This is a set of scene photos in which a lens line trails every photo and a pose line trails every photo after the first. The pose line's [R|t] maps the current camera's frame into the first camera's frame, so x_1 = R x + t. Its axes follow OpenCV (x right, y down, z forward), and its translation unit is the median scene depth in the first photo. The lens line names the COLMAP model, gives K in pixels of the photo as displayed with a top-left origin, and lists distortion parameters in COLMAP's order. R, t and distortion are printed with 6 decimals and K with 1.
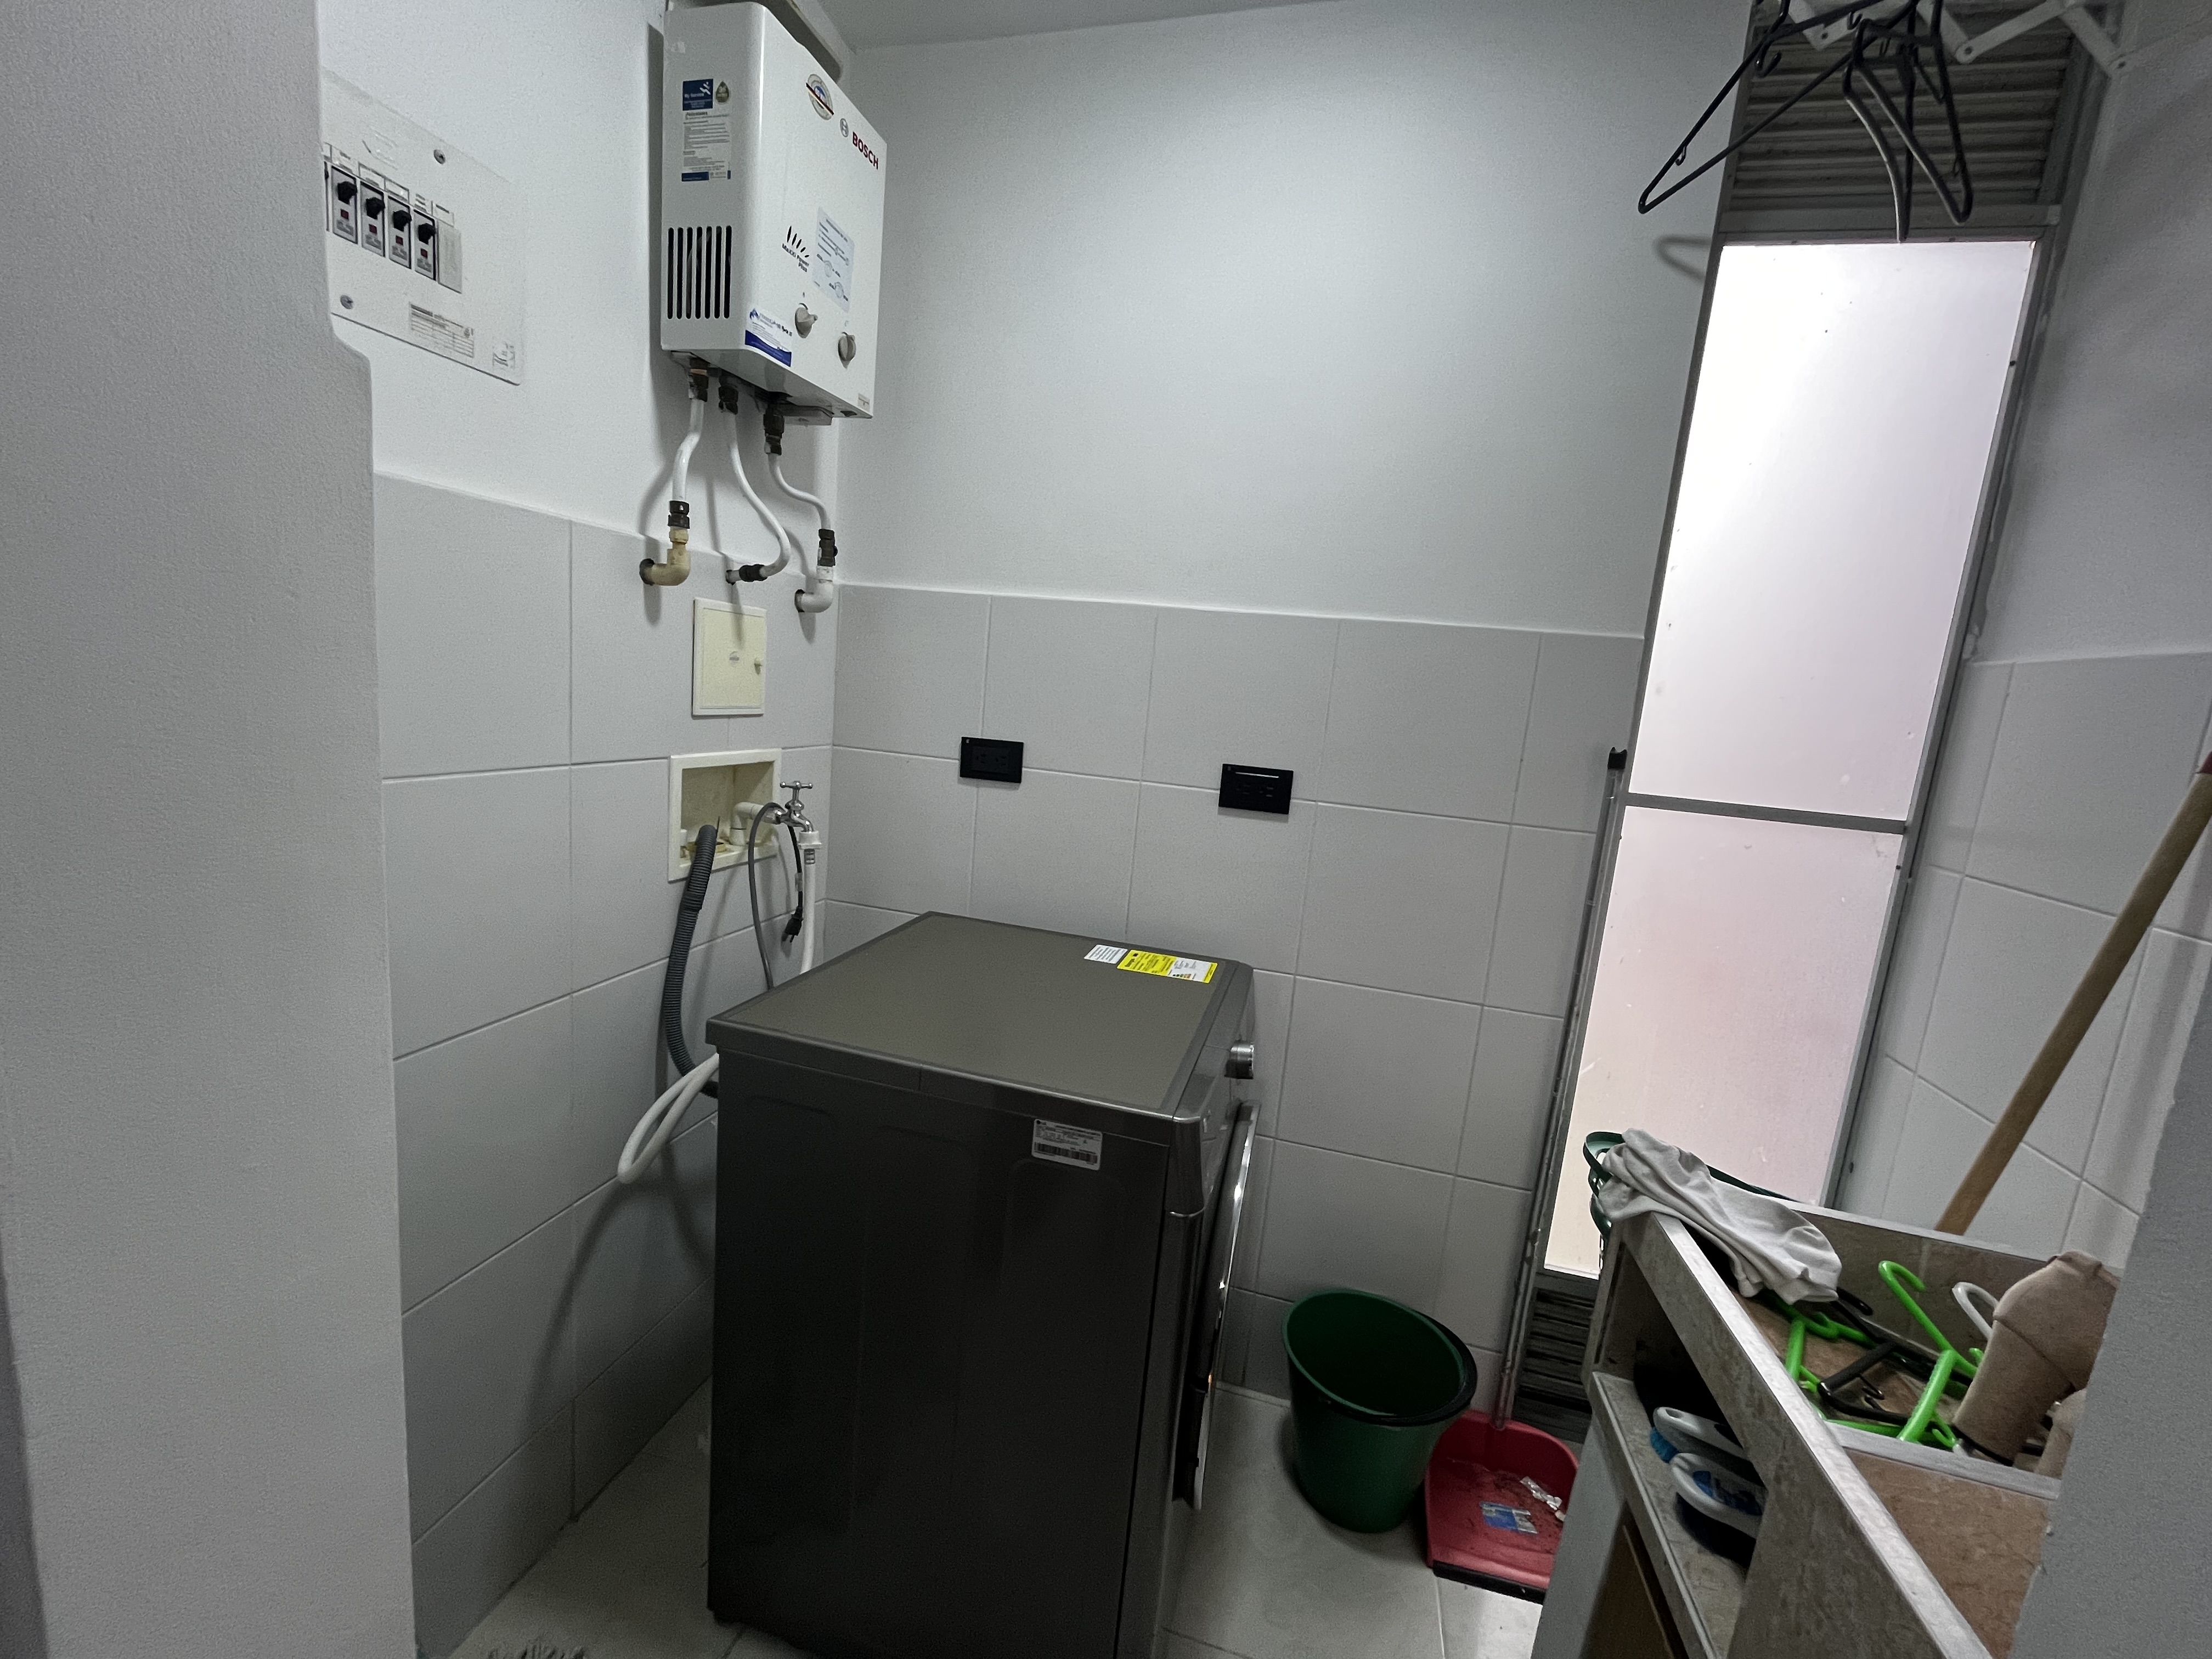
lens RADIAL K [[893.3, 0, 1104.3], [0, 893.3, 825.2], [0, 0, 1]] dist [-0.003927, 0.000019]
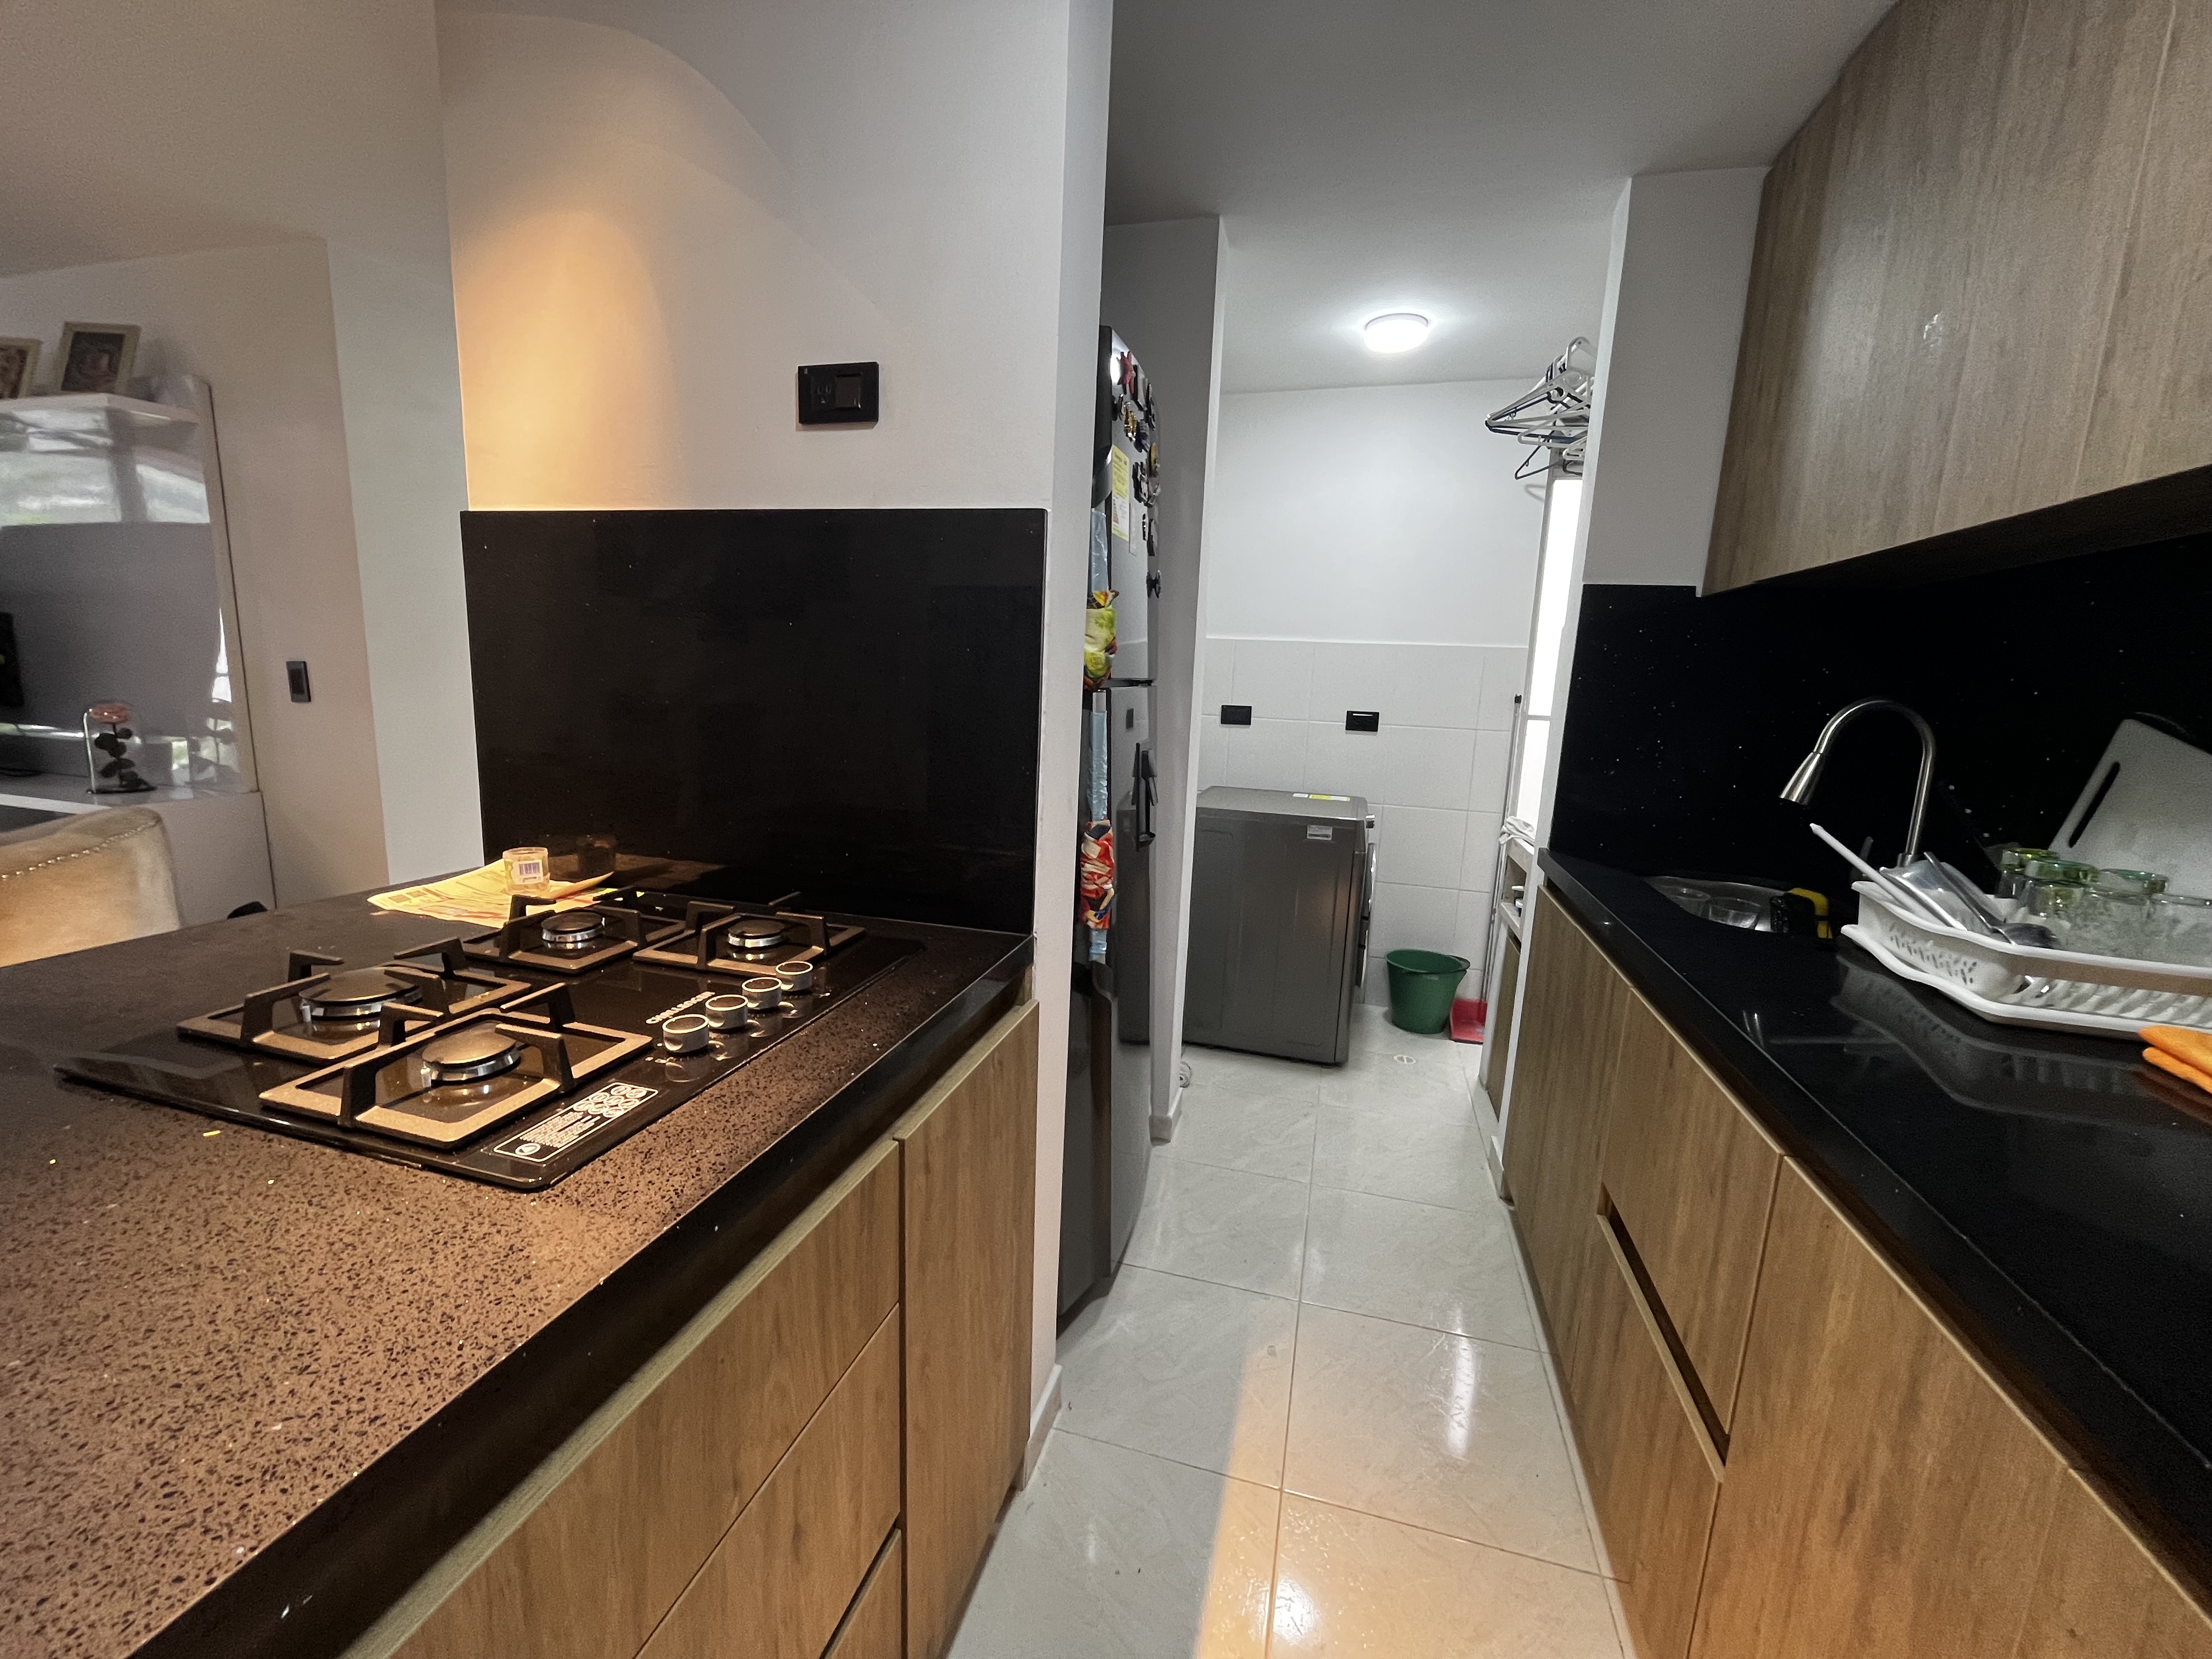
lens RADIAL K [[893.3, 0, 1101.5], [0, 893.3, 826.0], [0, 0, 1]] dist [-0.003927, 0.000019]
pose [[0.998678, -0.042382, -0.029070, -0.449182], [0.042638, 0.999057, 0.008229, 0.184044], [0.028694, -0.009457, 0.999543, -1.319065]]
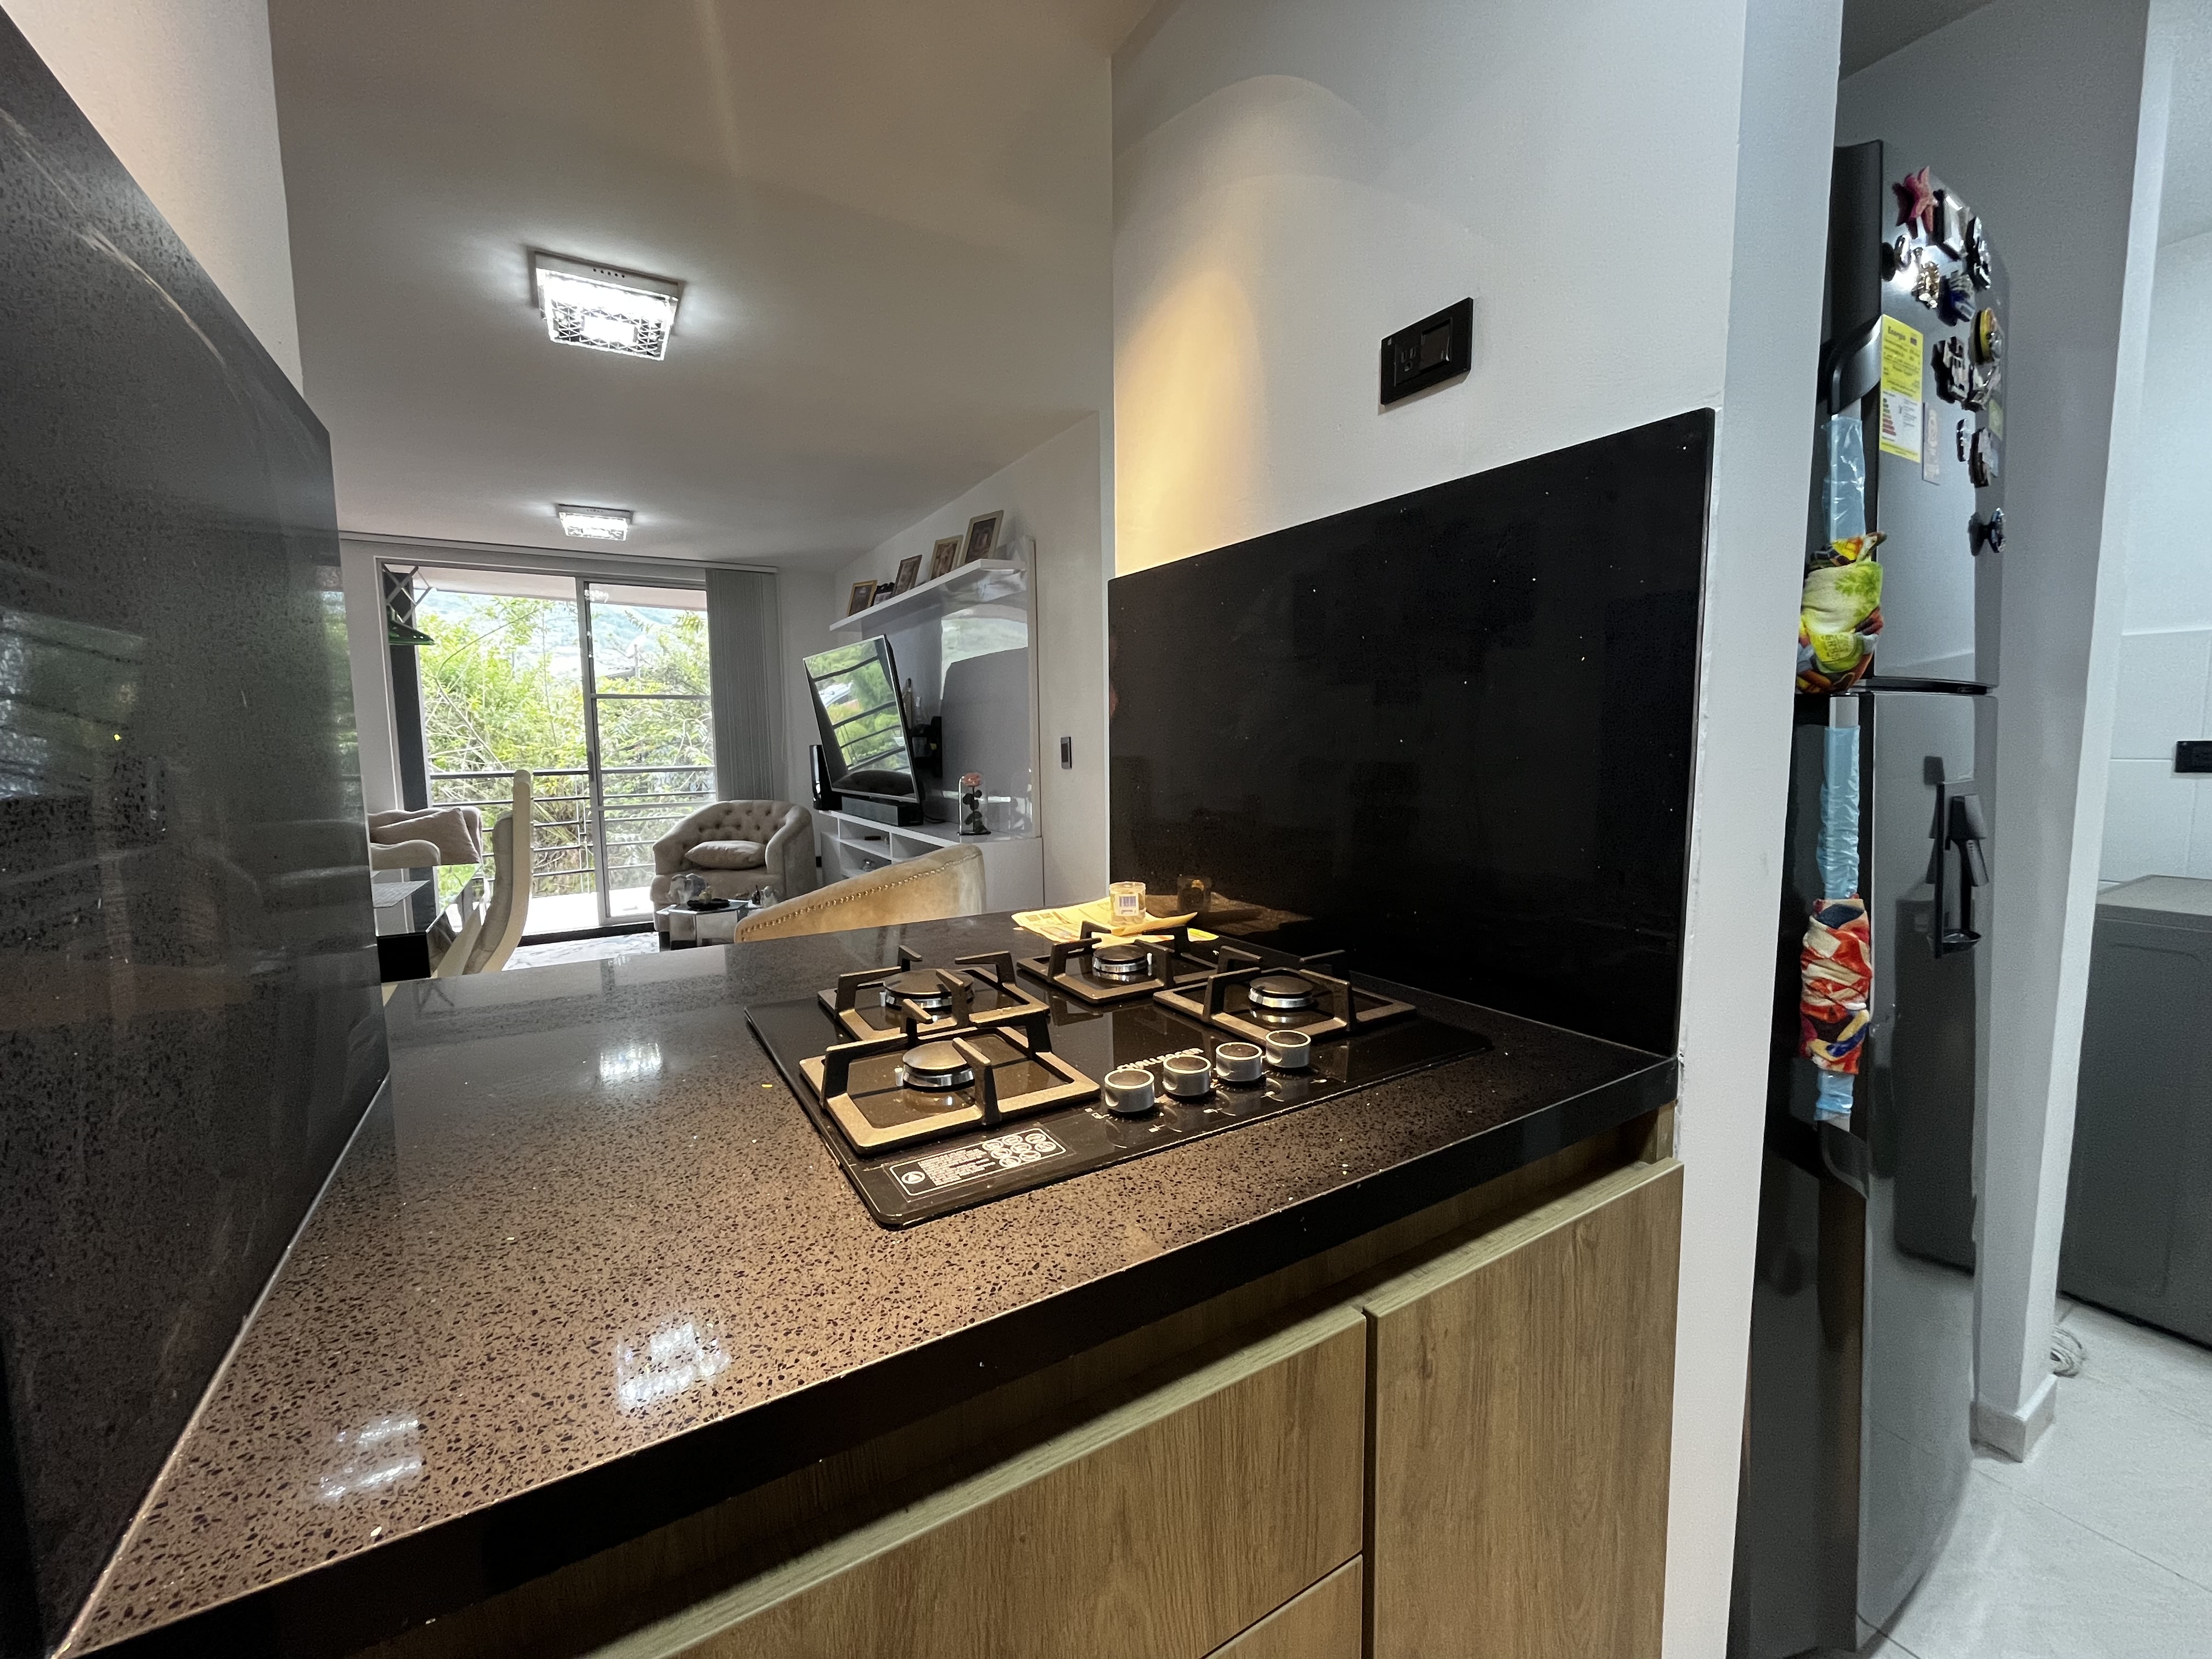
lens RADIAL K [[893.3, 0, 1102.2], [0, 893.3, 826.1], [0, 0, 1]] dist [-0.003927, 0.000019]
pose [[0.707722, -0.027375, -0.705960, -0.400690], [-0.037964, 0.996332, -0.076694, 0.204451], [0.705470, 0.081079, 0.704087, -1.123271]]
